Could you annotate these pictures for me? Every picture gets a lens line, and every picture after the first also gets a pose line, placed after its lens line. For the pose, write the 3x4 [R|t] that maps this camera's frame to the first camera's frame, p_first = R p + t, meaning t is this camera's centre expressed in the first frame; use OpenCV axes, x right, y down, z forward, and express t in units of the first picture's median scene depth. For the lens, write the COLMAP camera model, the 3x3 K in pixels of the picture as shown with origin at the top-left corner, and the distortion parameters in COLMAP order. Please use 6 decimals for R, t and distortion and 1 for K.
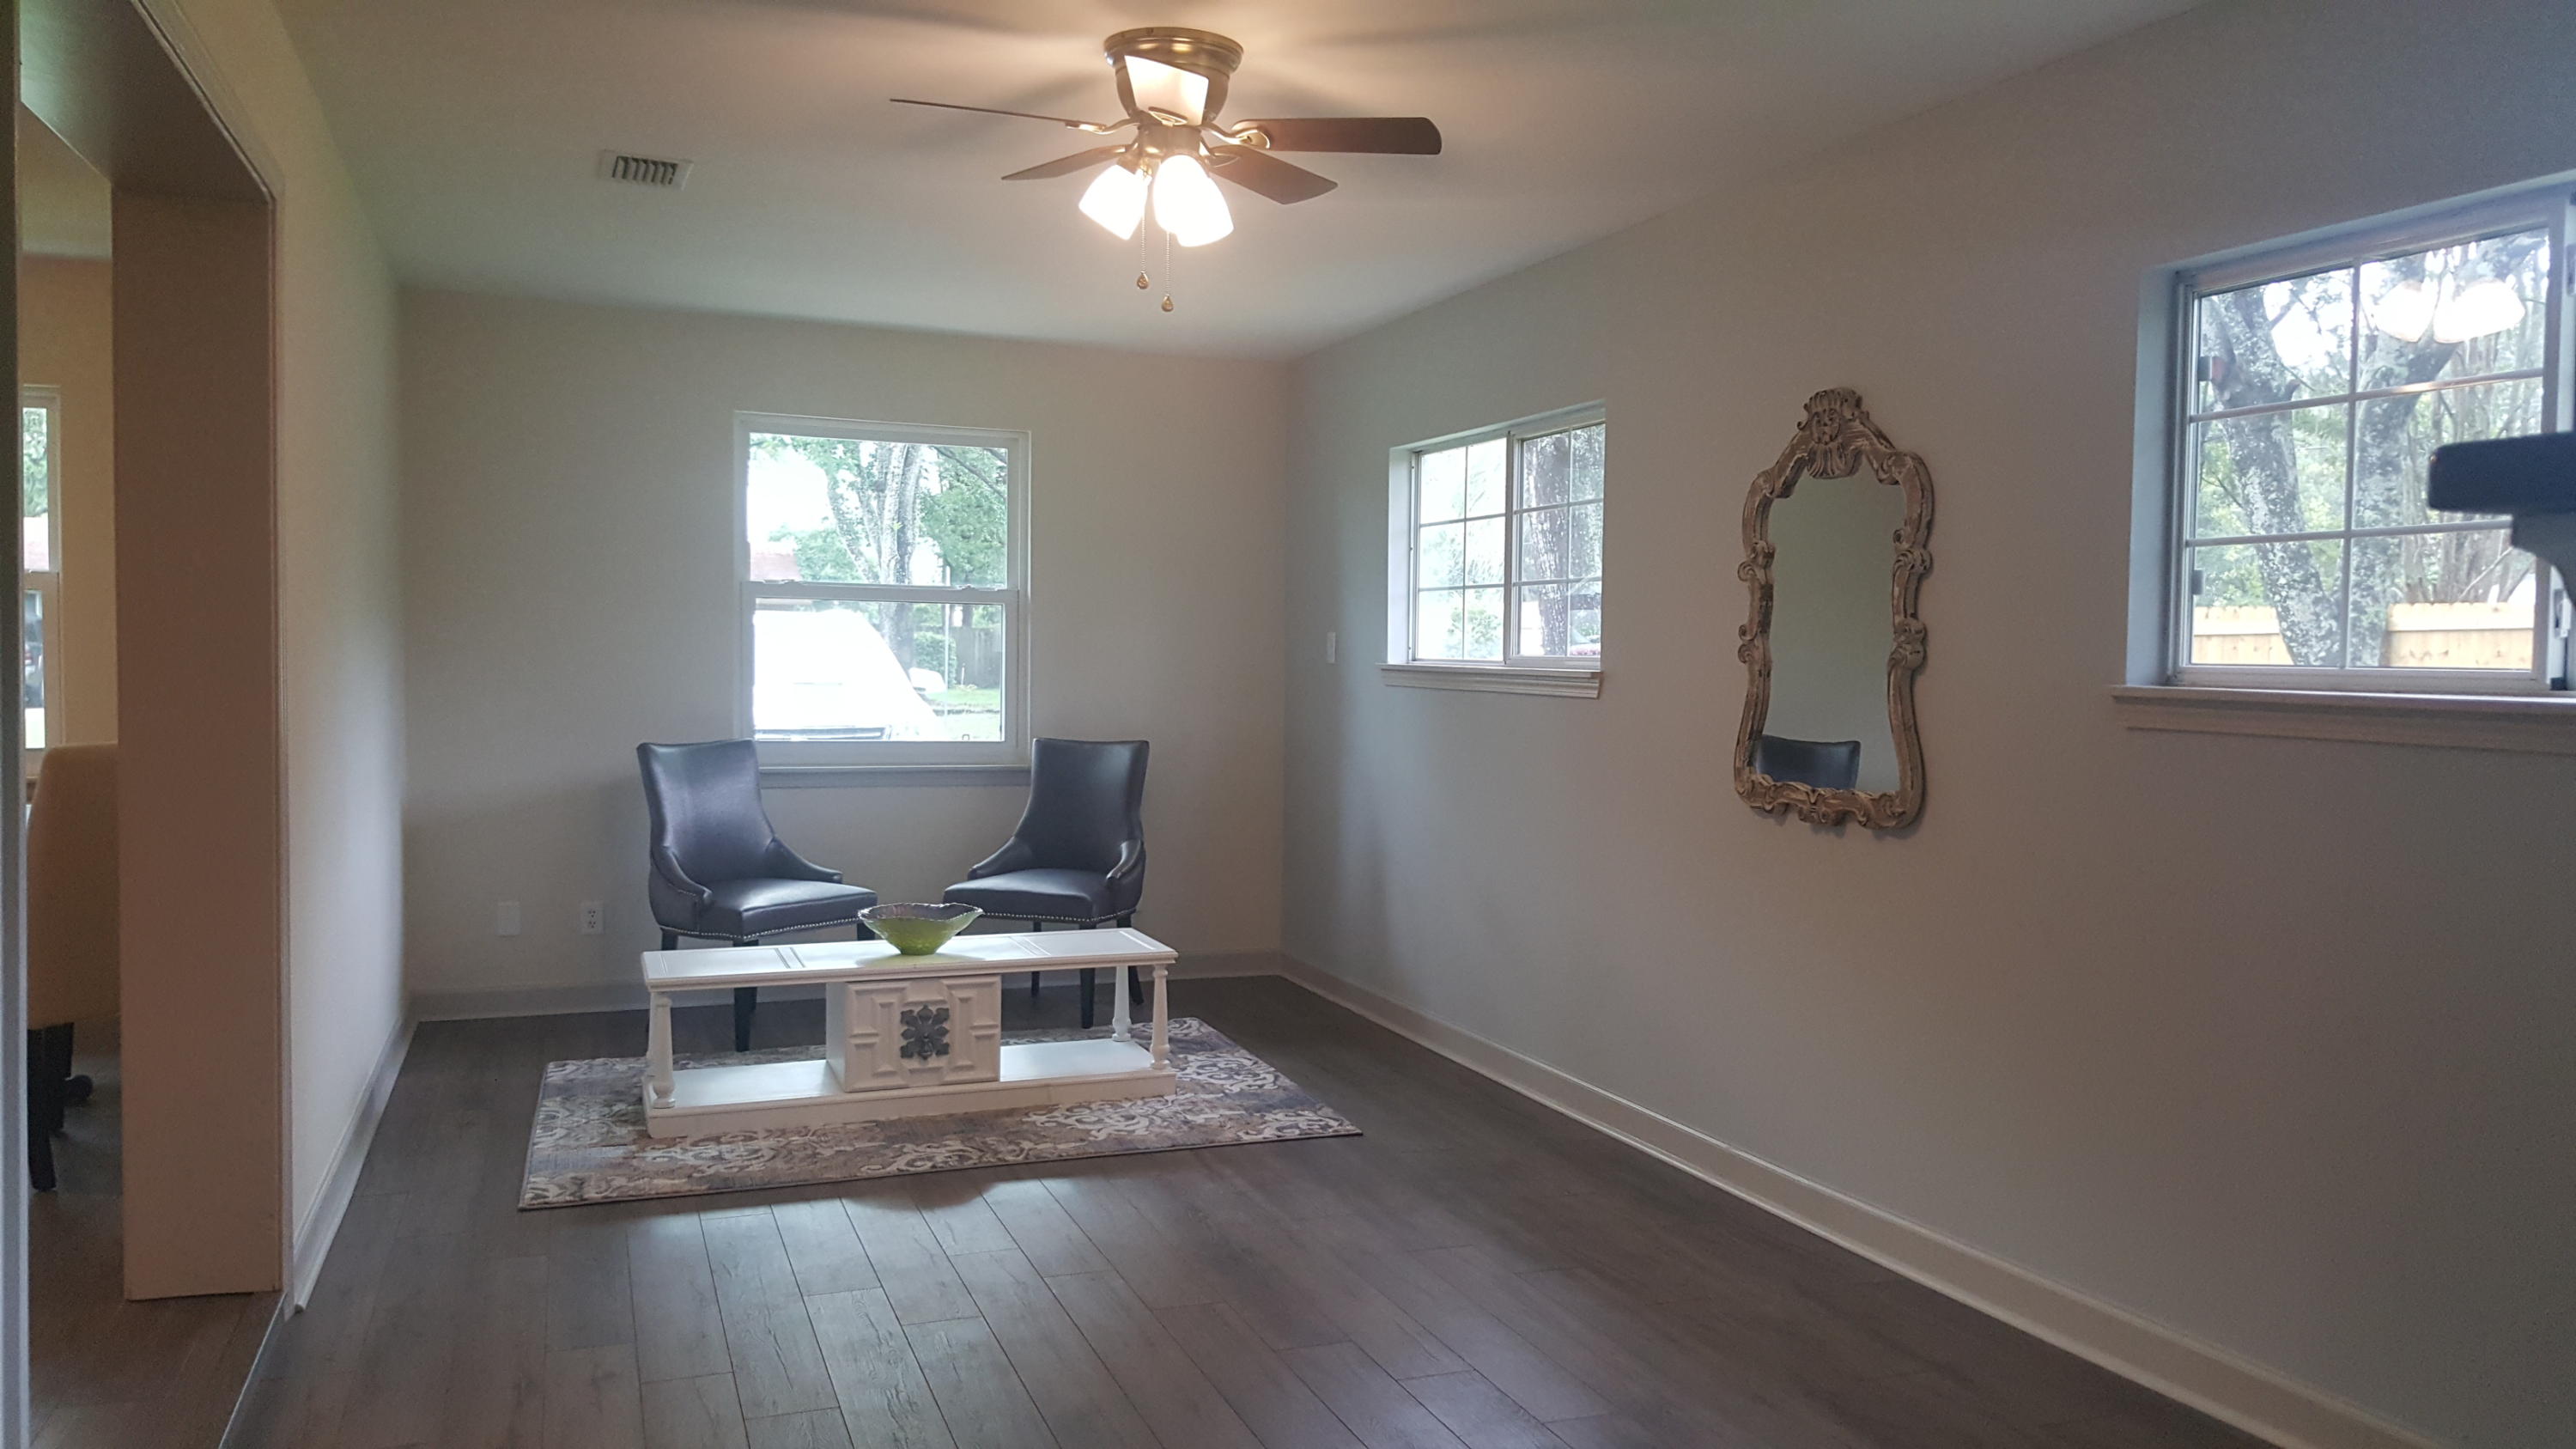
lens RADIAL K [[1840.5, 0, 1240.5], [0, 1840.5, 727.6], [0, 0, 1]] dist [0.242232, -0.568162]
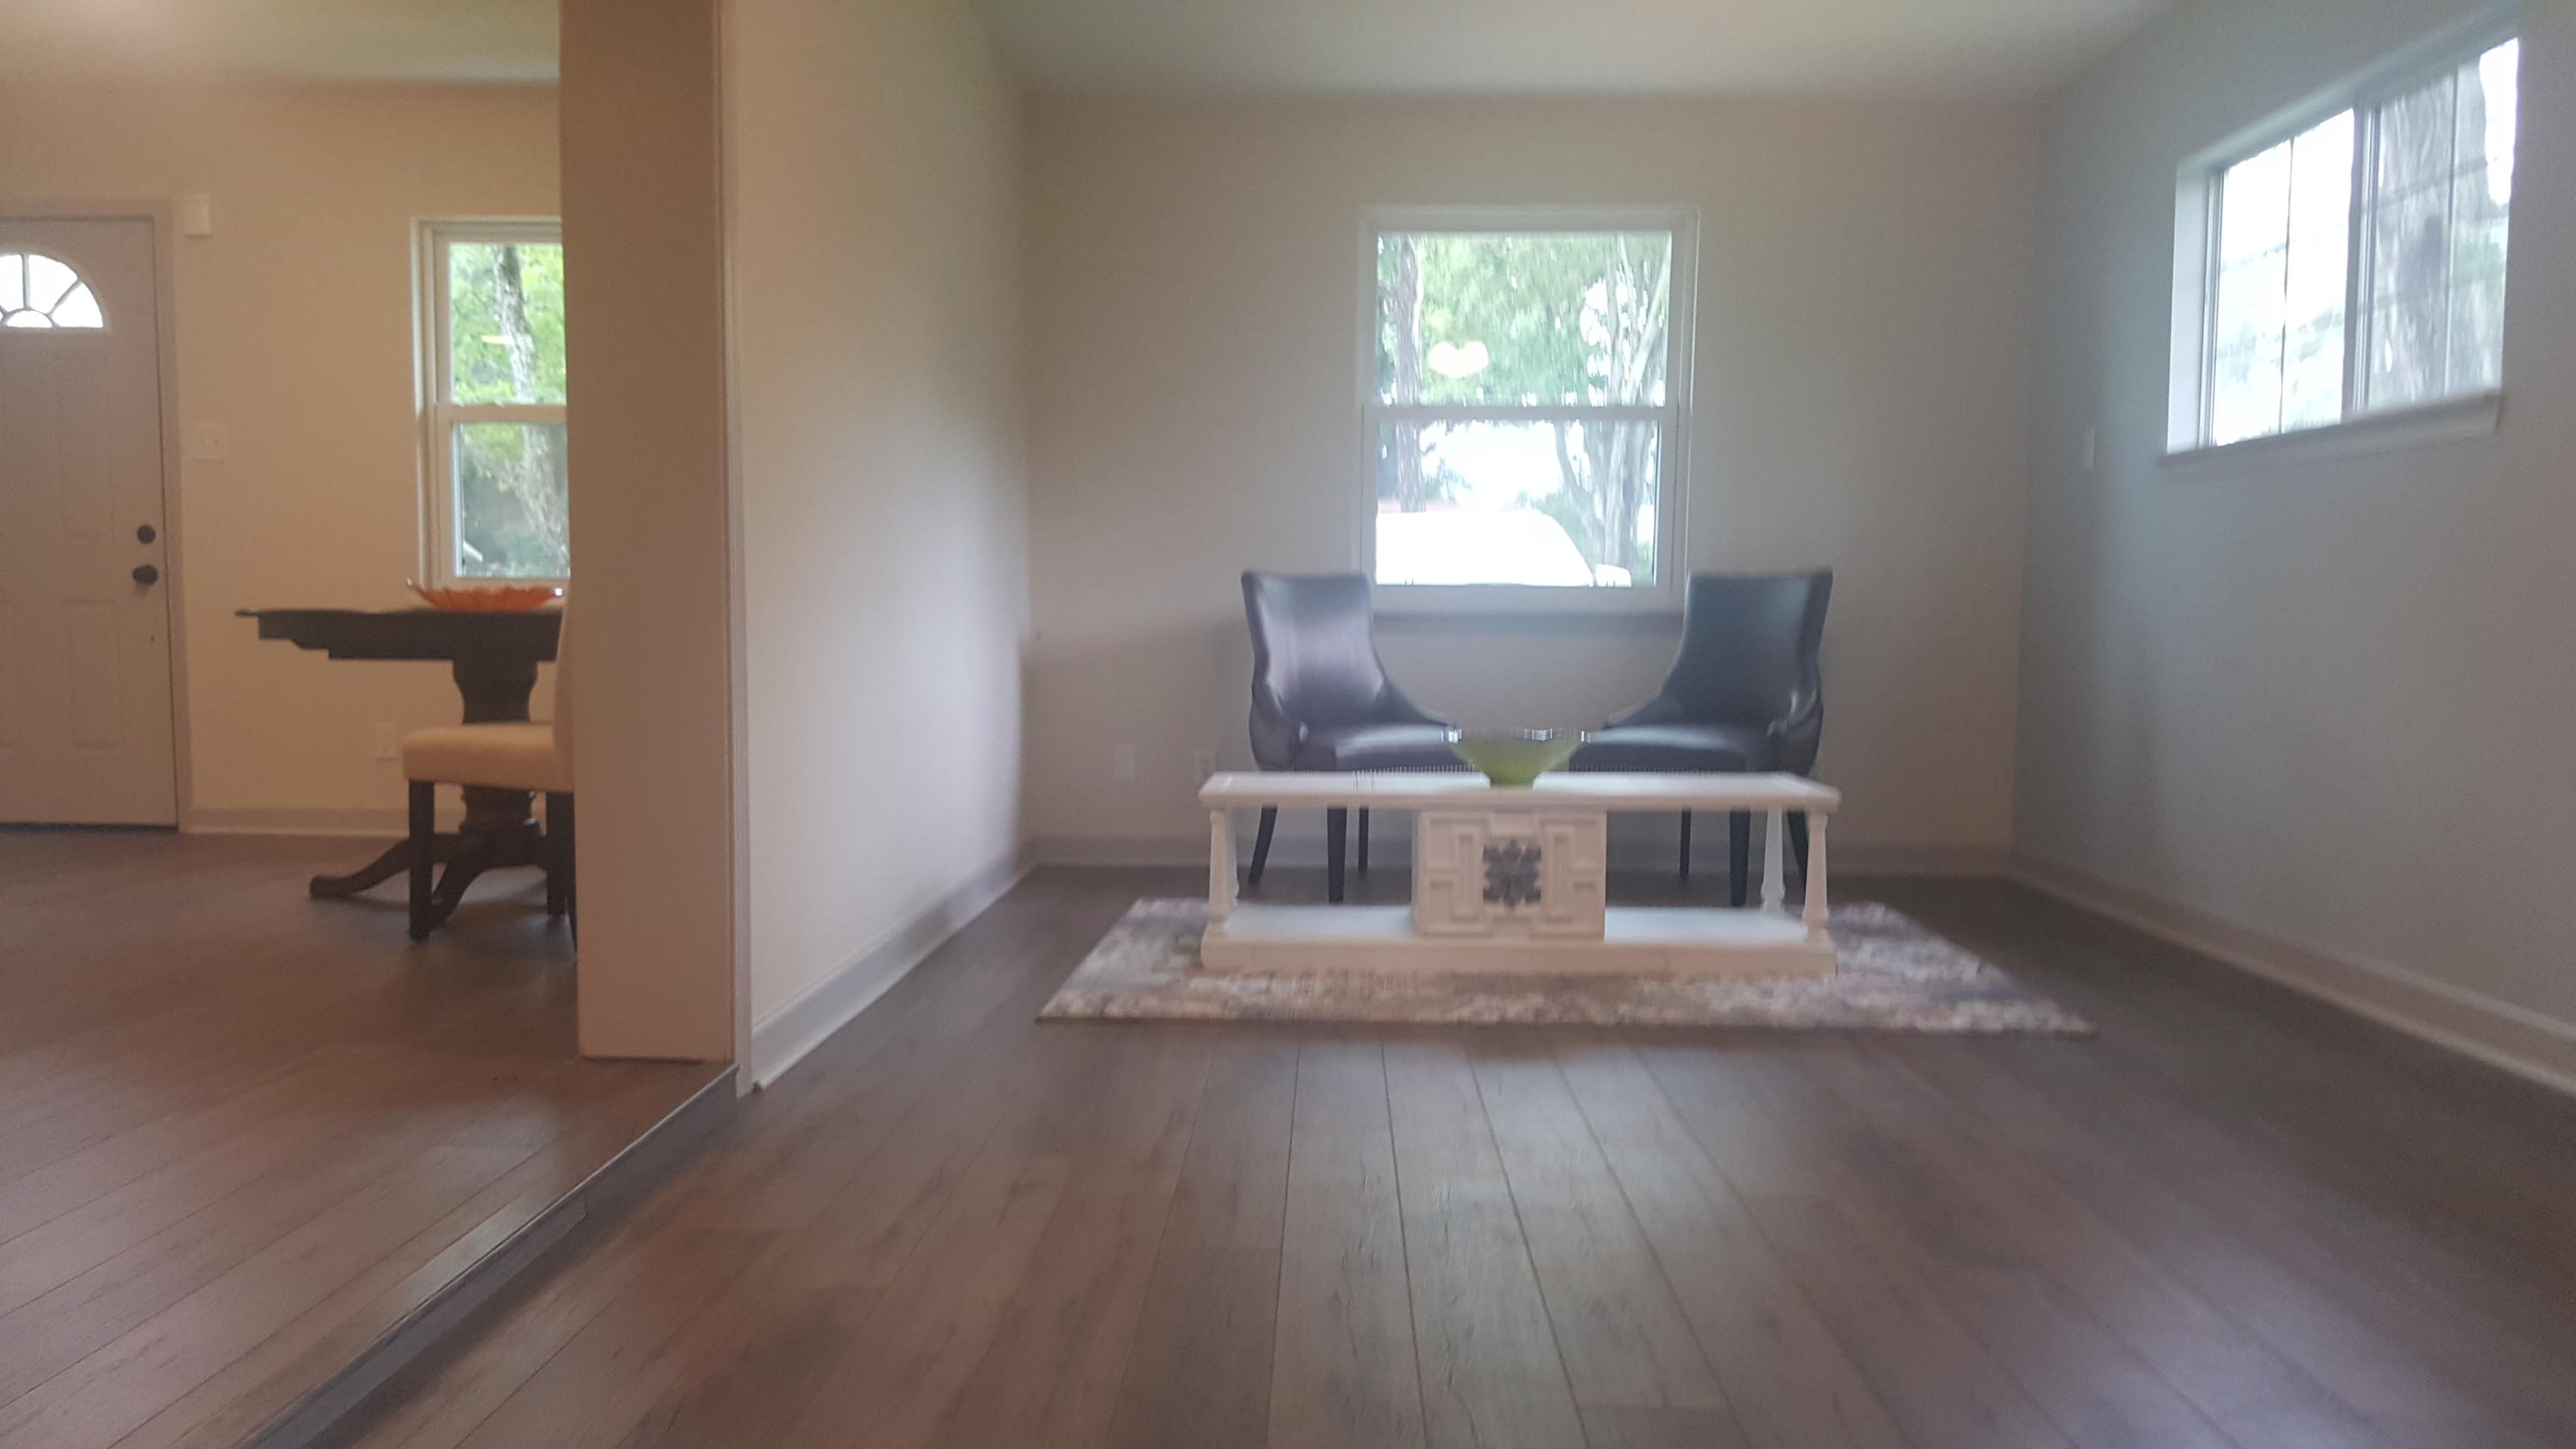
lens RADIAL K [[1872.9, 0, 1234.3], [0, 1872.9, 752.7], [0, 0, 1]] dist [0.086950, -0.121630]
pose [[0.925811, 0.019217, -0.377498, 0.029262], [-0.006078, 0.999334, 0.035967, 0.078632], [0.377938, -0.031005, 0.925312, 0.178255]]
